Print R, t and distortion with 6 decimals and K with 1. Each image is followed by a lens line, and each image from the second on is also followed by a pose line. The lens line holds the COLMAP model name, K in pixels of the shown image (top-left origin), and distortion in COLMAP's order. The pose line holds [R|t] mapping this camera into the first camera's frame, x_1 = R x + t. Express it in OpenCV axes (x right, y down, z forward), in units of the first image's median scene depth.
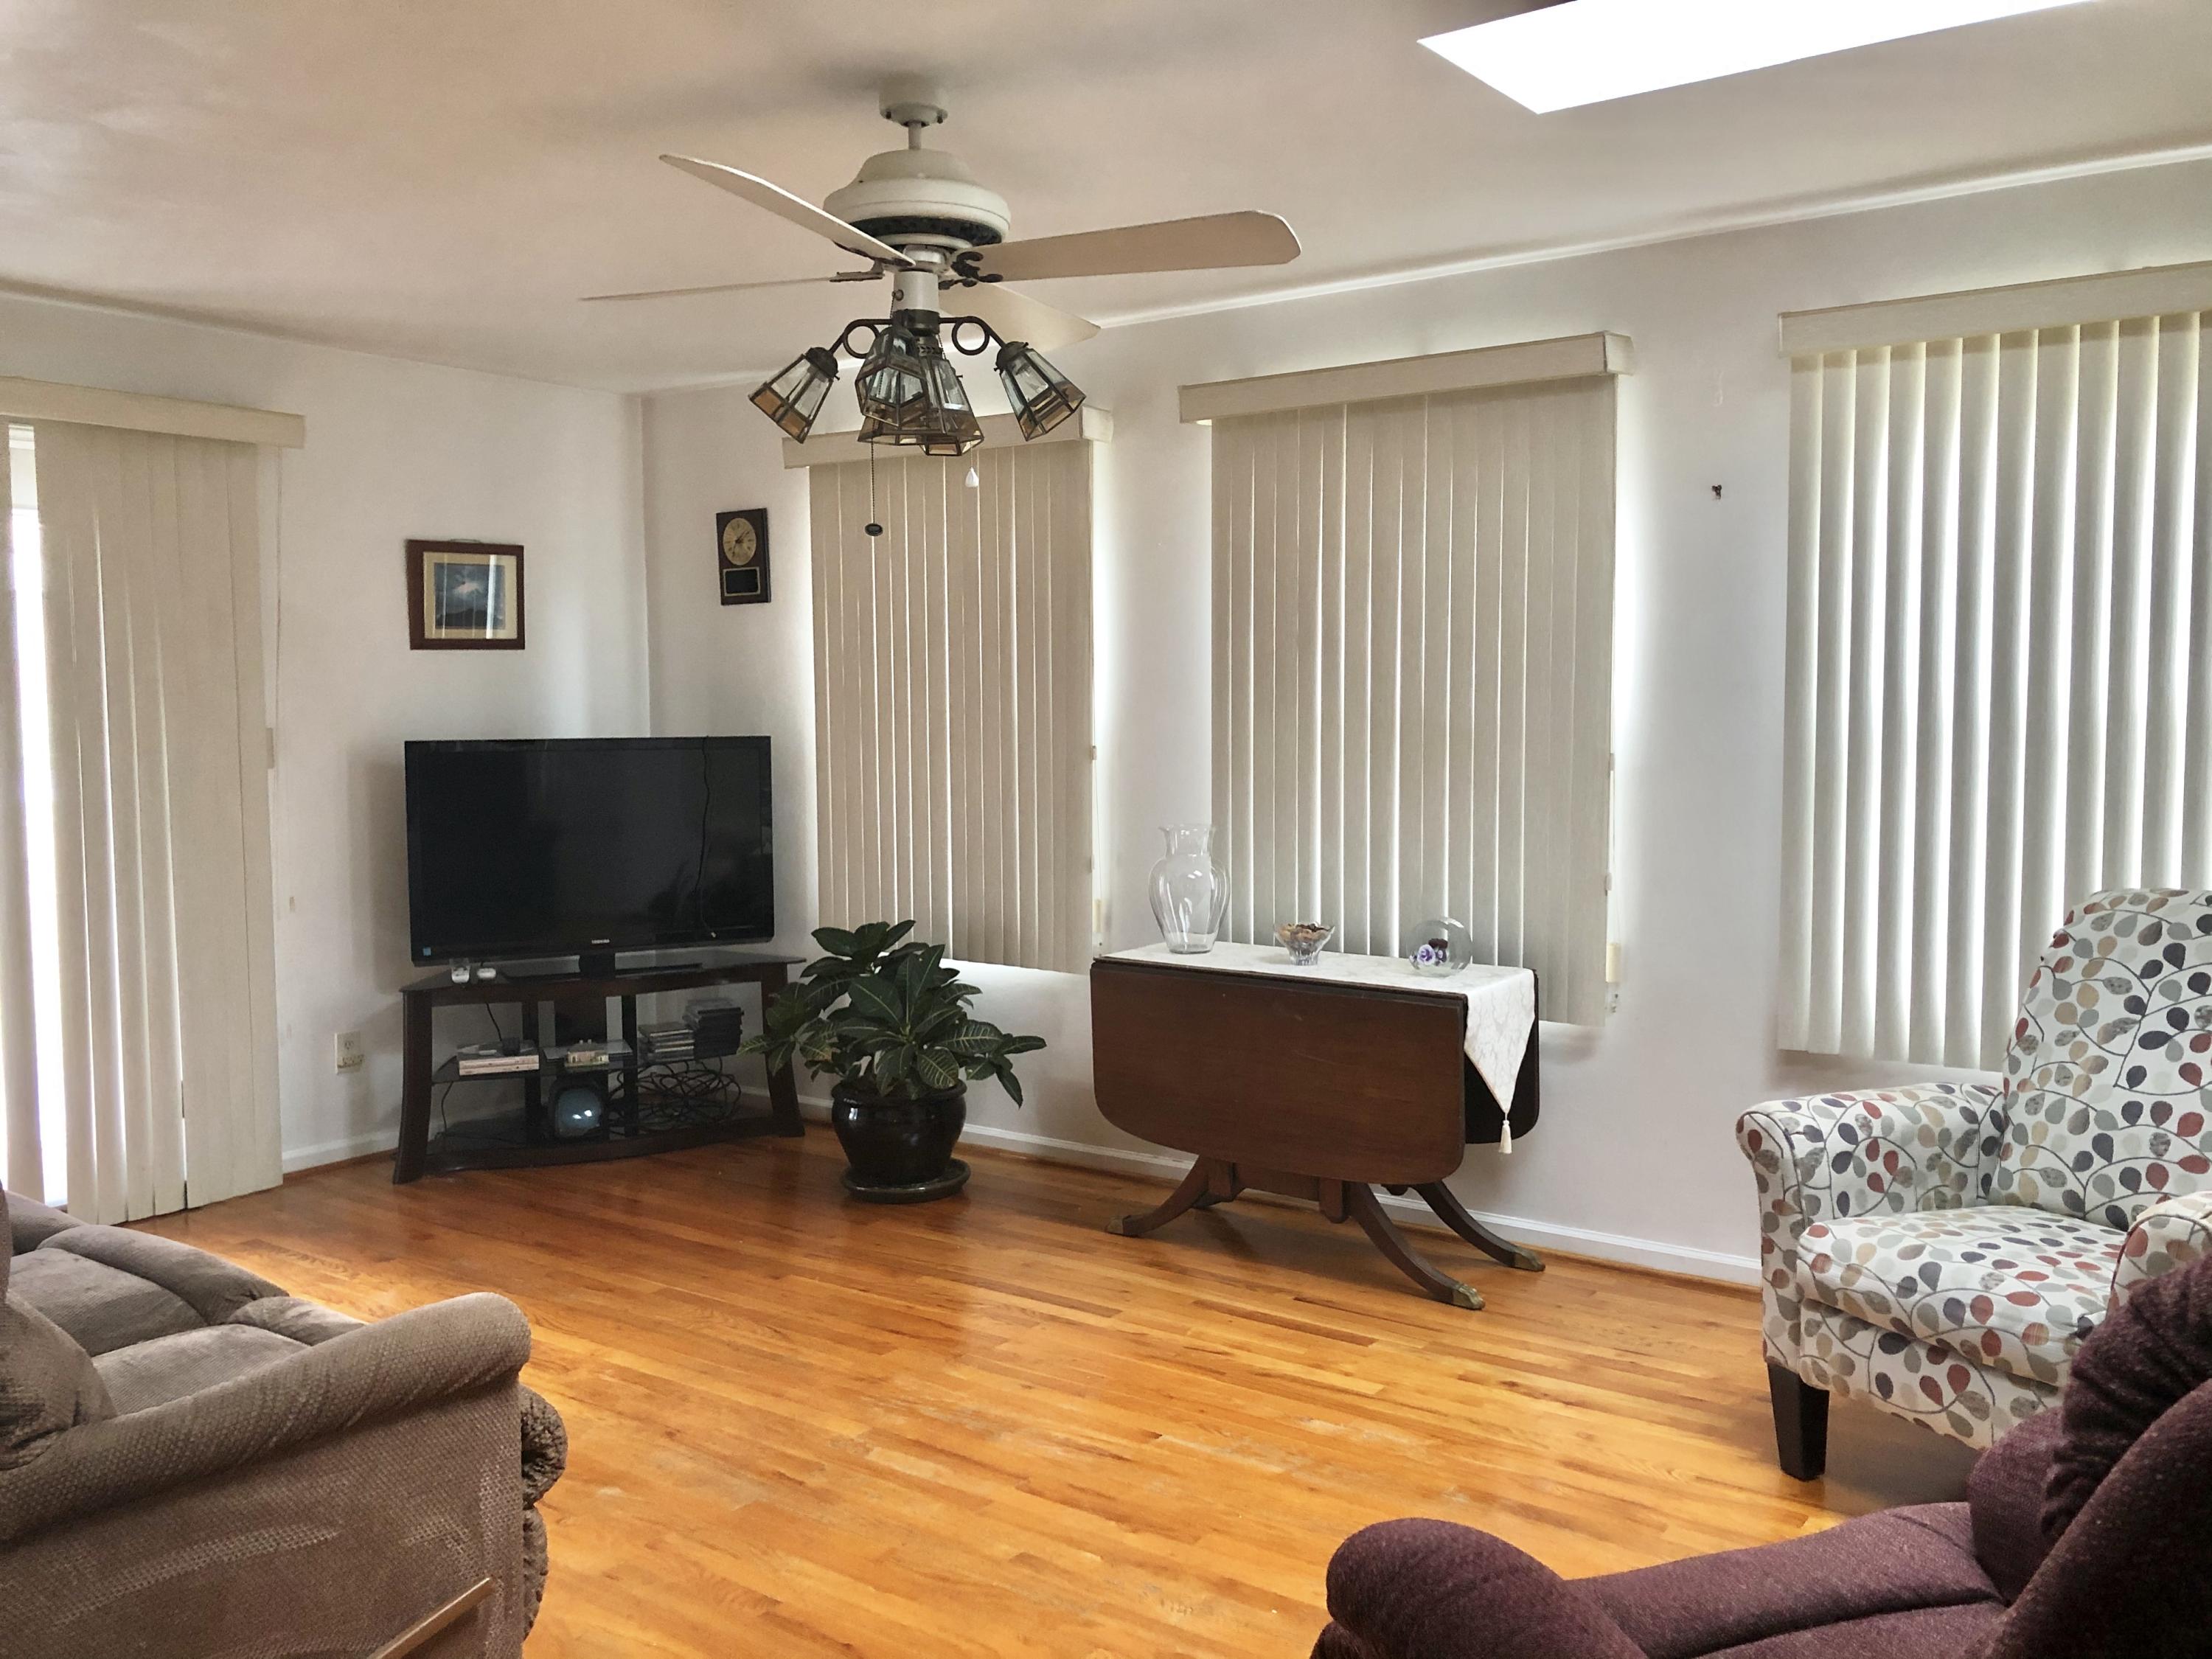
lens RADIAL K [[1818.5, 0, 1111.2], [0, 1818.5, 820.5], [0, 0, 1]] dist [0.032322, -0.038174]
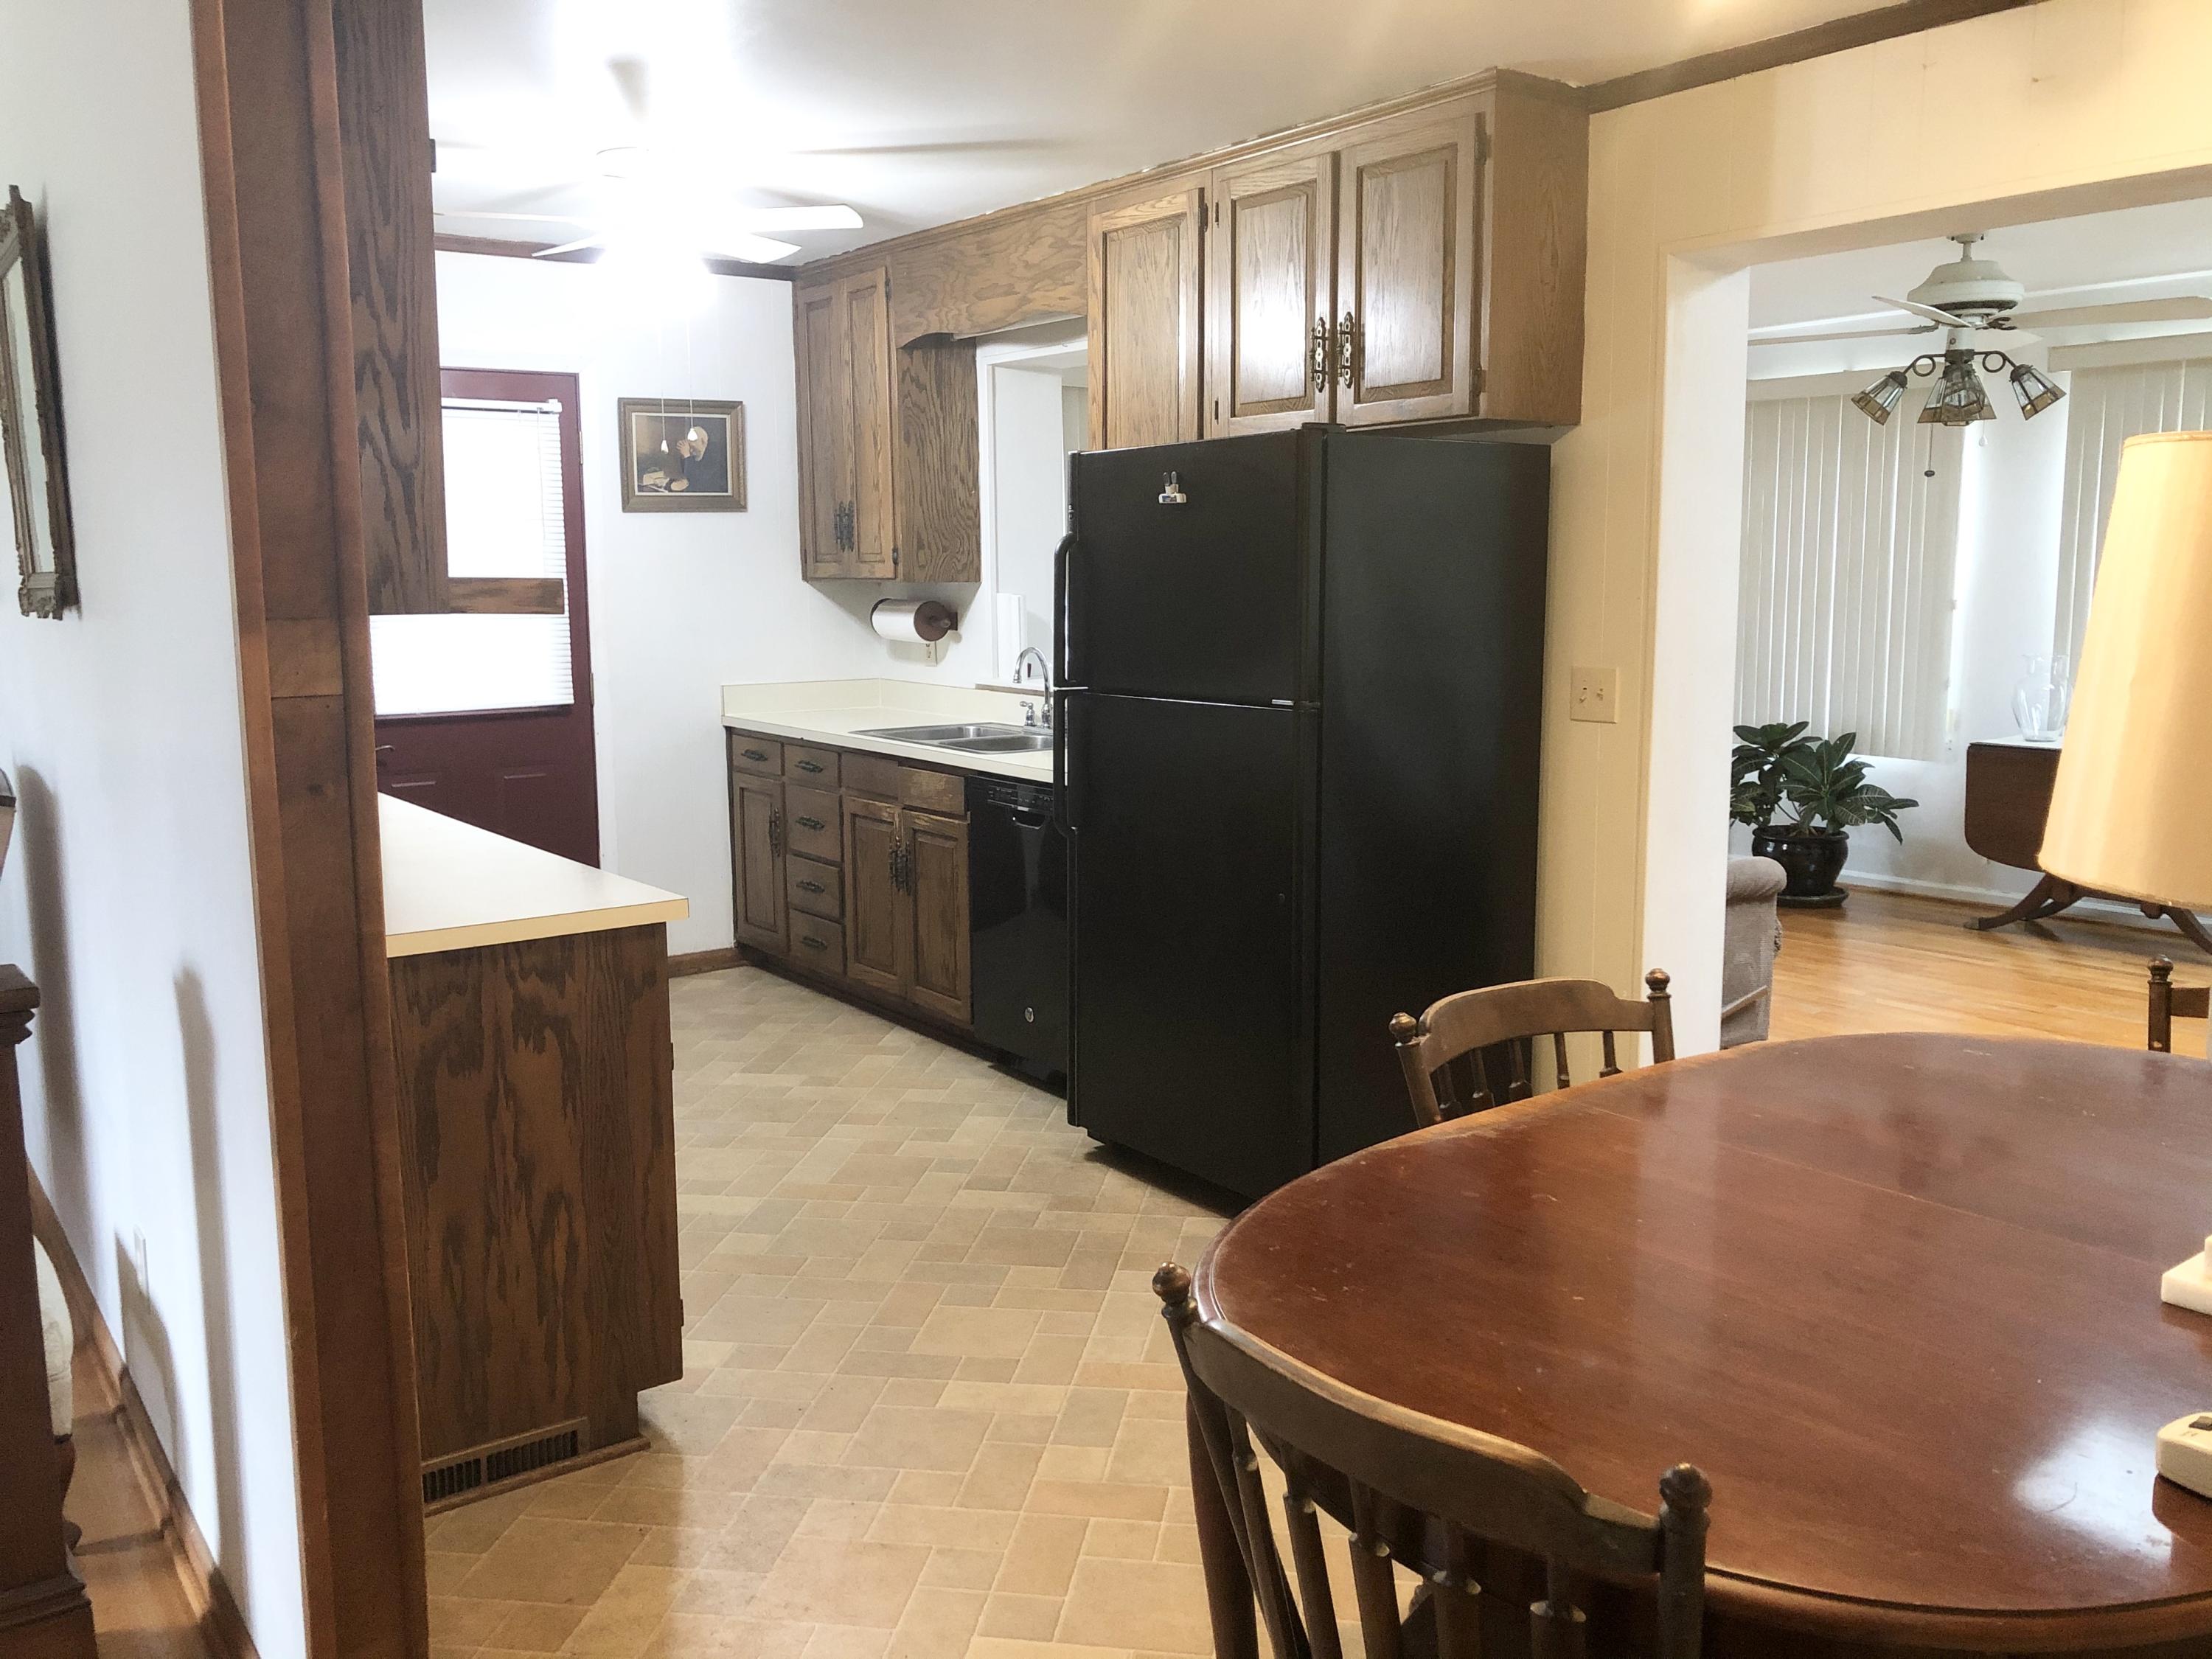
lens RADIAL K [[1818.5, 0, 1118.7], [0, 1818.5, 818.2], [0, 0, 1]] dist [0.032322, -0.038174]
pose [[0.951787, 0.039382, -0.304220, -0.298088], [-0.017845, 0.997154, 0.073253, 0.055678], [0.306239, -0.064292, 0.949781, -0.888787]]
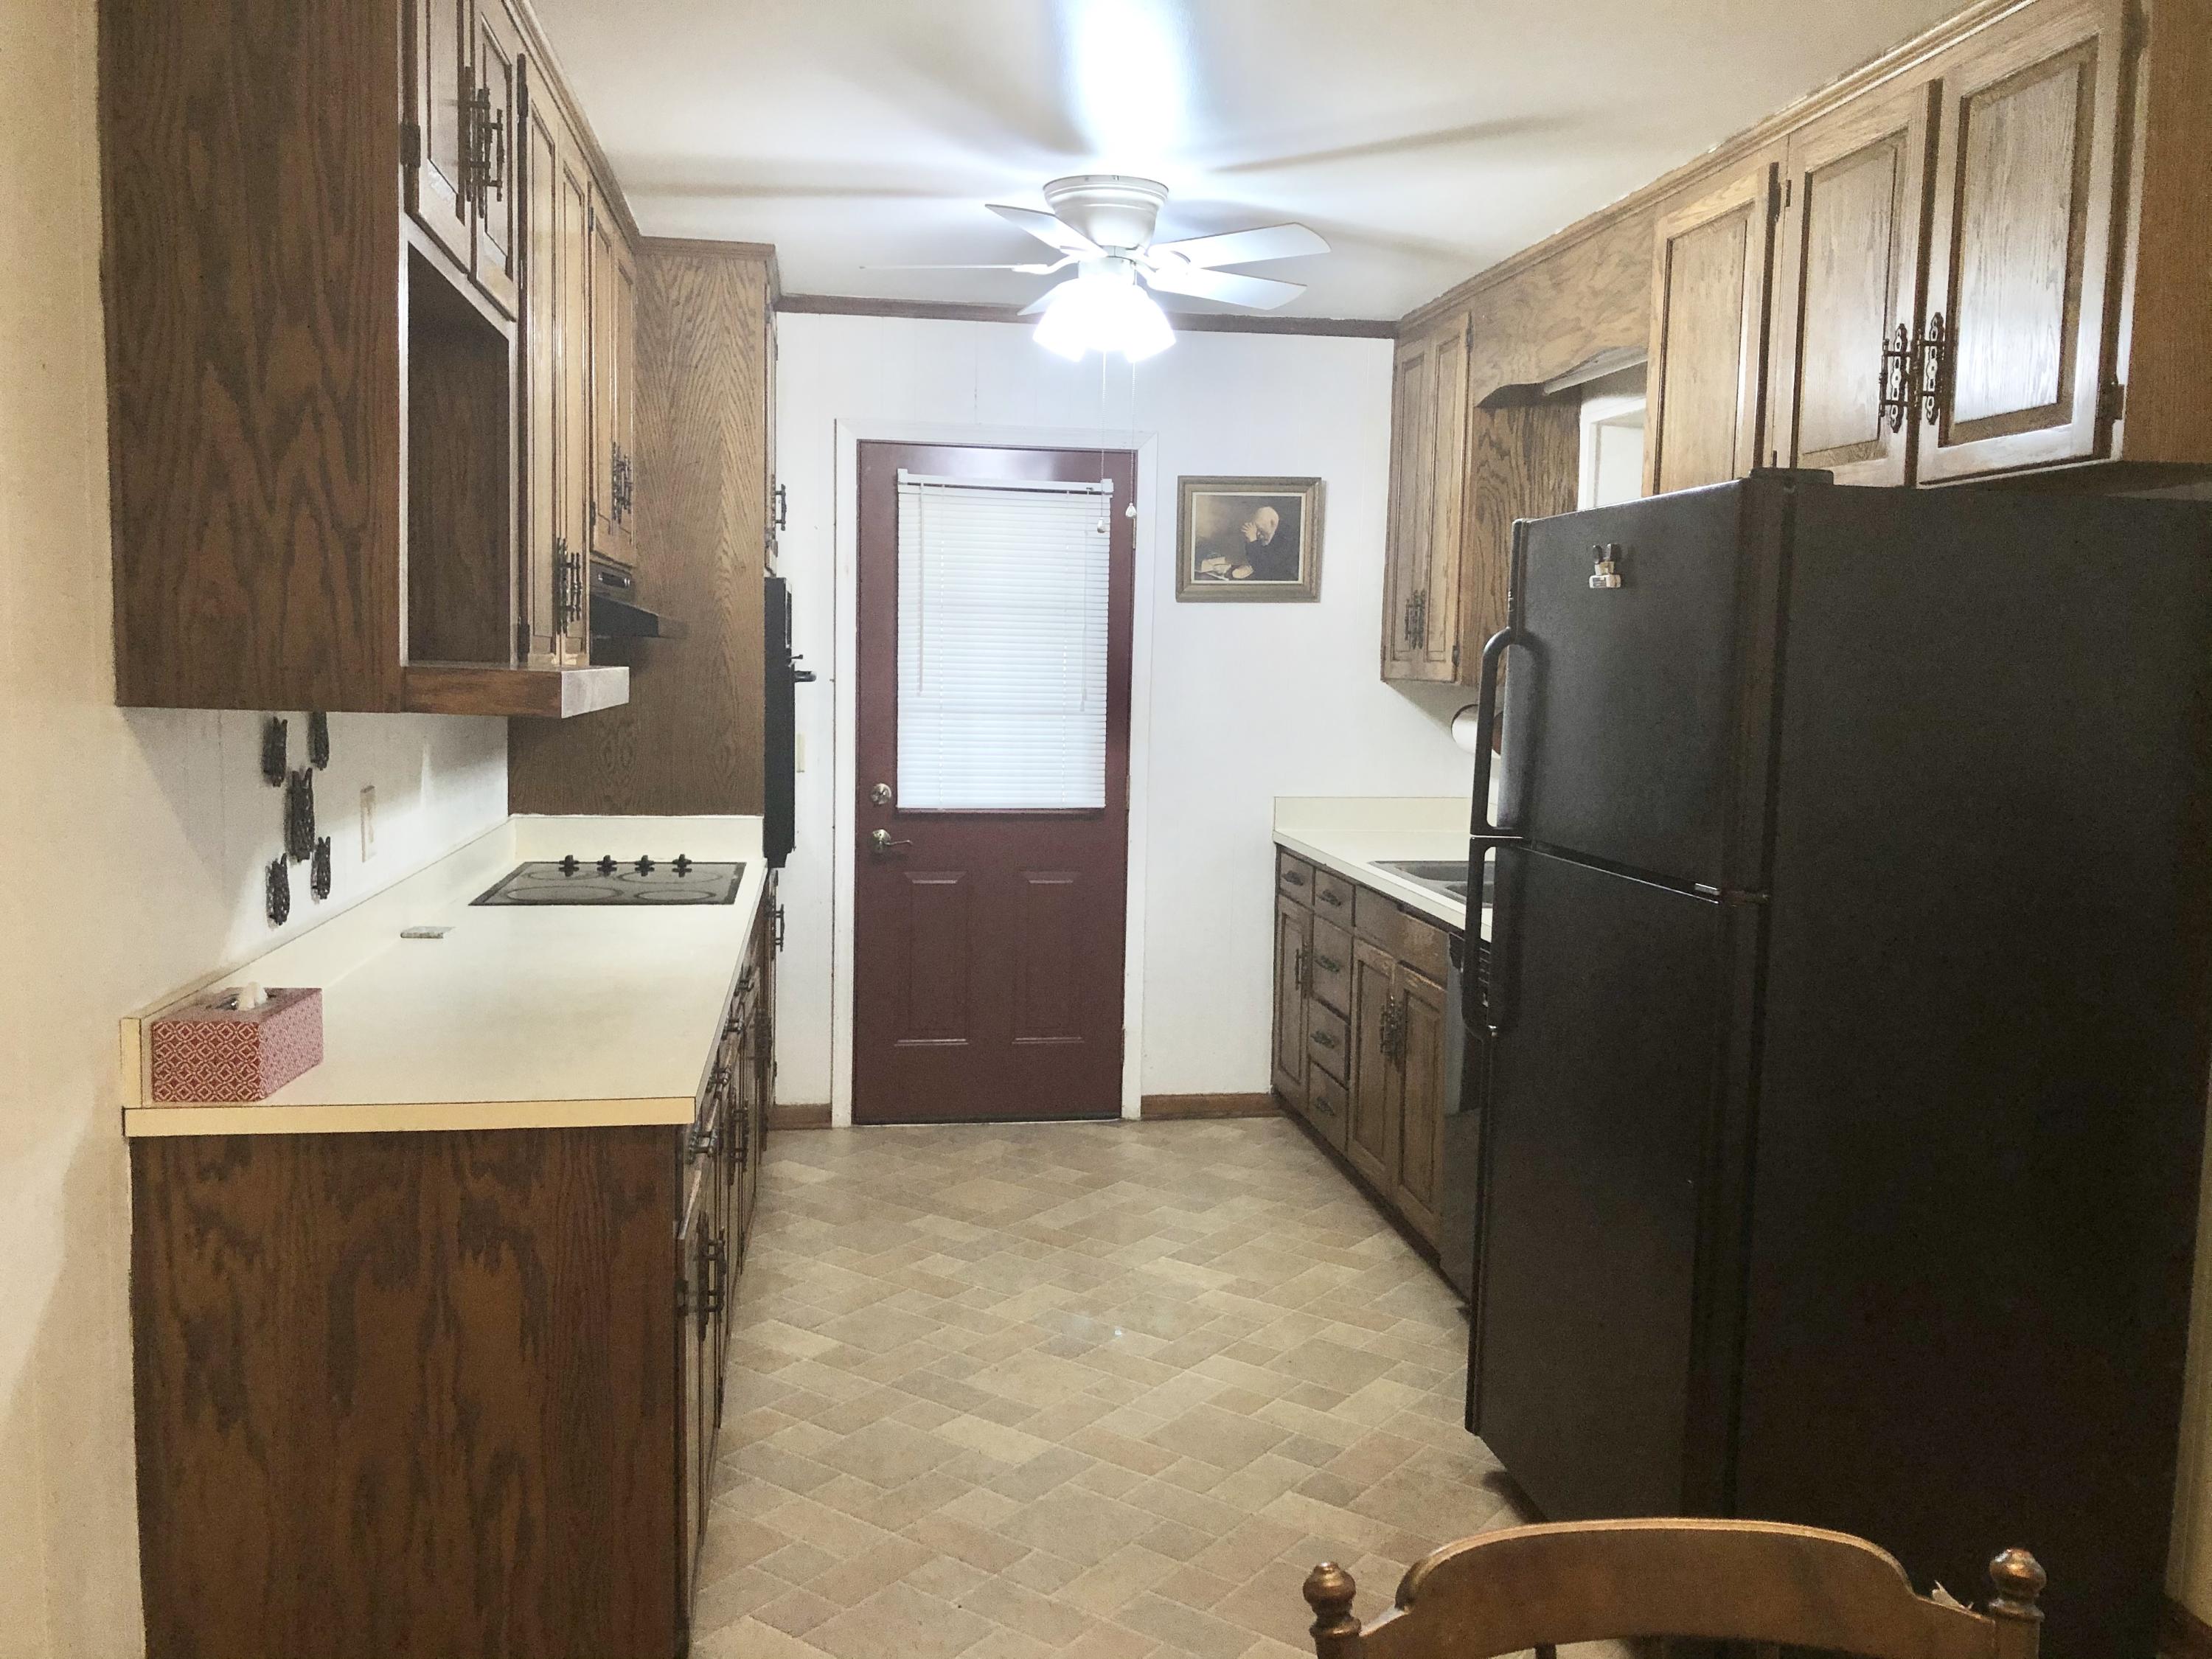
lens RADIAL K [[1818.5, 0, 1124.6], [0, 1818.5, 815.4], [0, 0, 1]] dist [0.032322, -0.038174]
pose [[0.703105, 0.081589, -0.706390, -0.191749], [-0.072683, 0.996439, 0.042745, 0.020626], [0.707362, 0.021288, 0.706531, -0.488086]]
